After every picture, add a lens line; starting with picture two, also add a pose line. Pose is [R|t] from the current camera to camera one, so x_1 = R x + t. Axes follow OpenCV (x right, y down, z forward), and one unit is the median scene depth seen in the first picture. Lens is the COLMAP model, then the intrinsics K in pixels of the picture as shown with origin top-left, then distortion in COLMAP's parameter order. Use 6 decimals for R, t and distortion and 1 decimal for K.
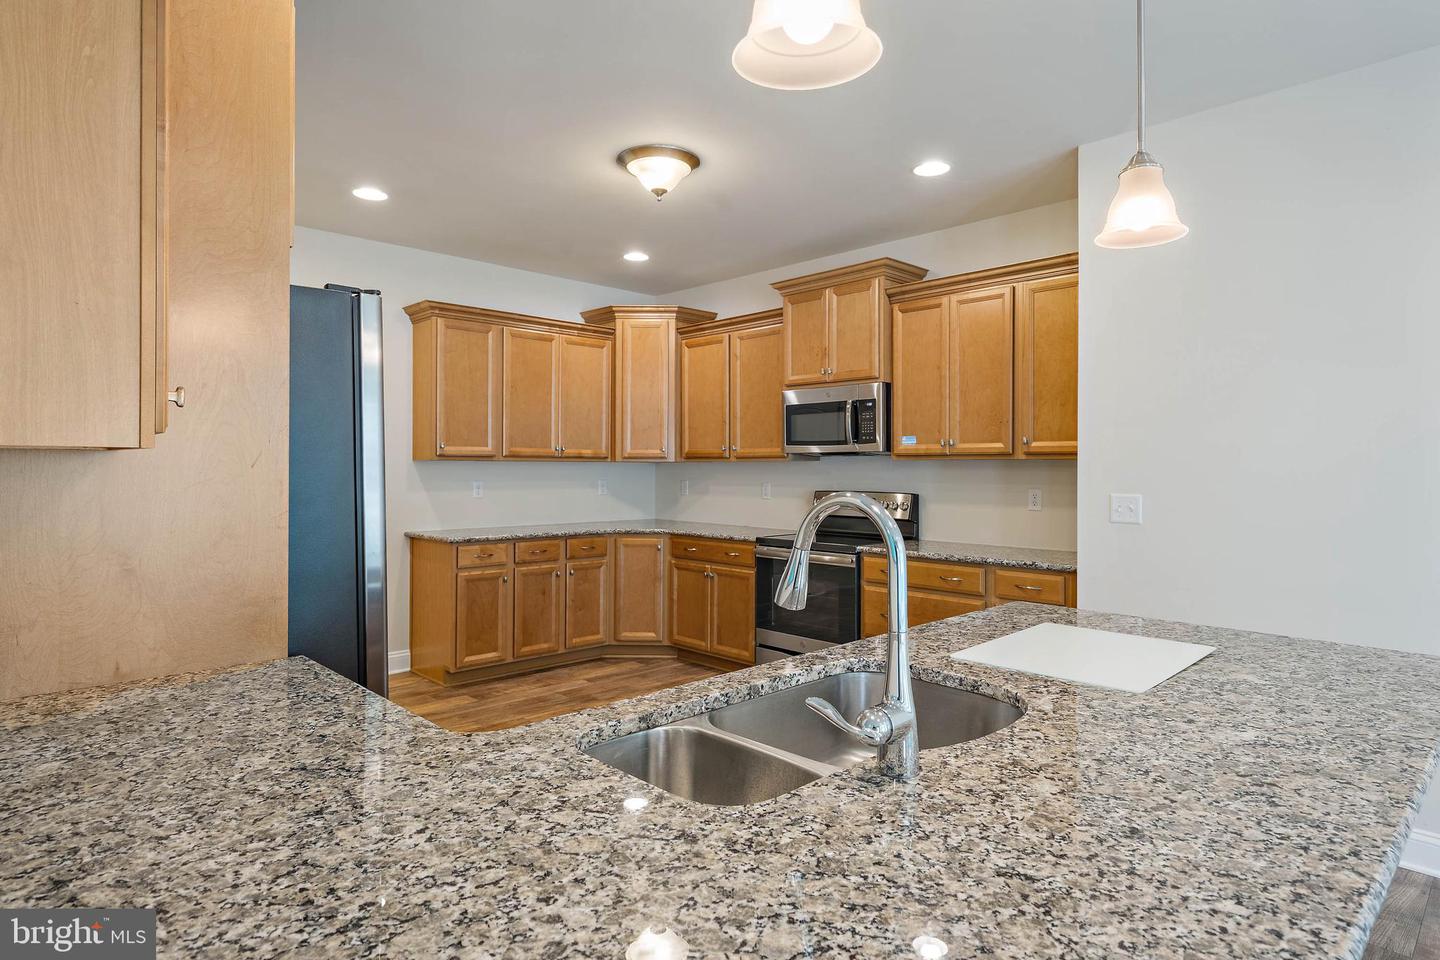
lens RADIAL K [[788.4, 0, 717.8], [0, 788.4, 494.6], [0, 0, 1]] dist [0.002806, 0.001607]
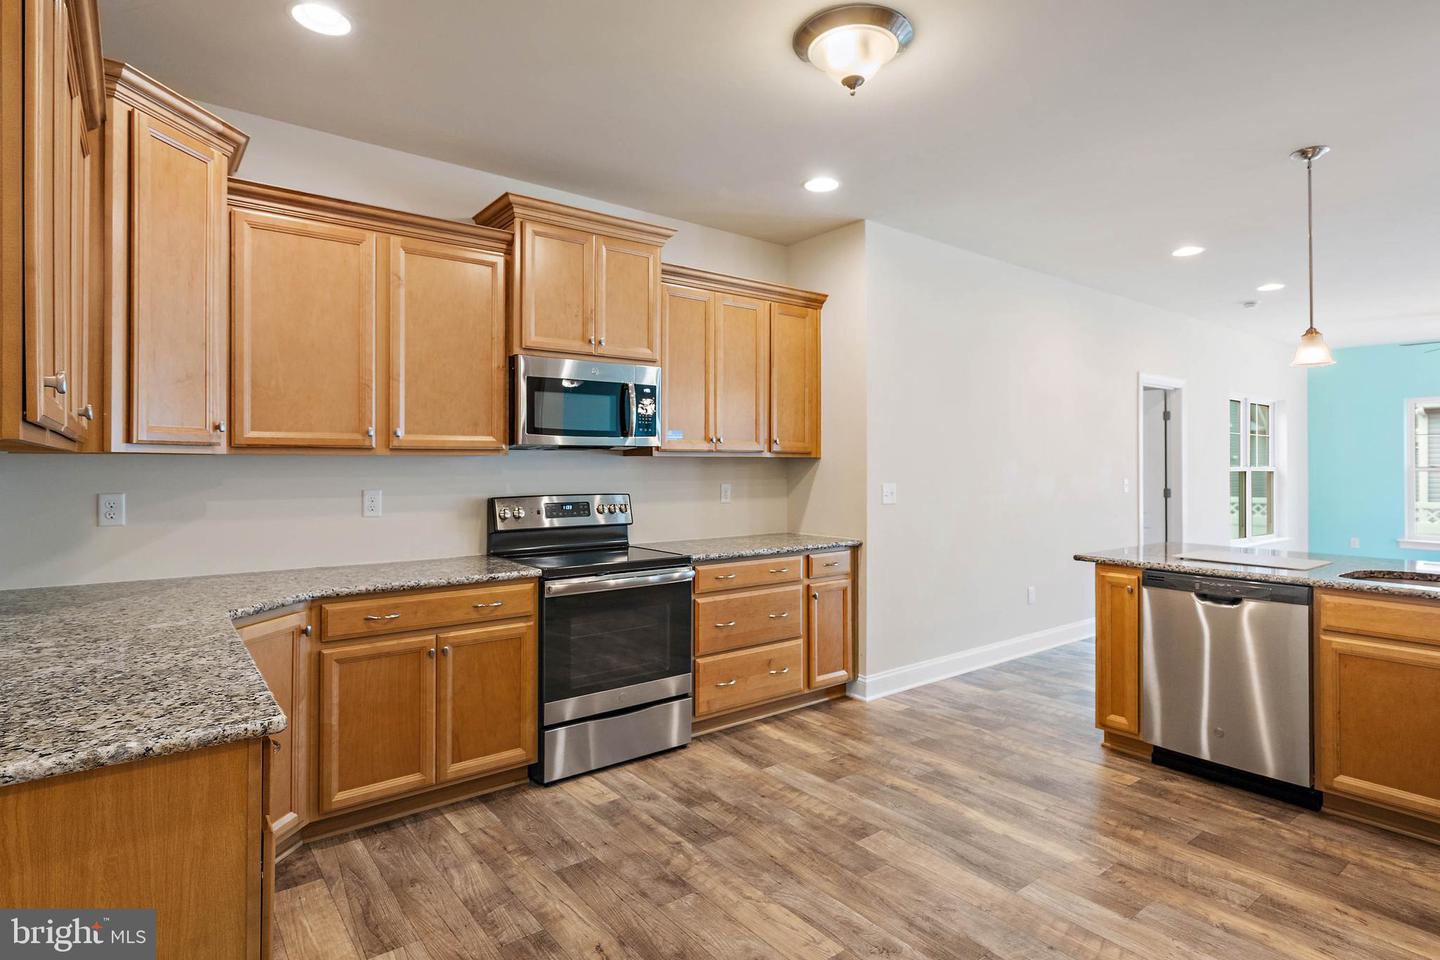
lens RADIAL K [[748.2, 0, 737.3], [0, 748.2, 464.5], [0, 0, 1]] dist [-0.001714, -0.000537]
pose [[0.105183, 0.003731, 0.994446, -0.576210], [0.039021, 0.999207, -0.007876, -0.023501], [-0.993687, 0.039633, 0.104954, 0.786271]]
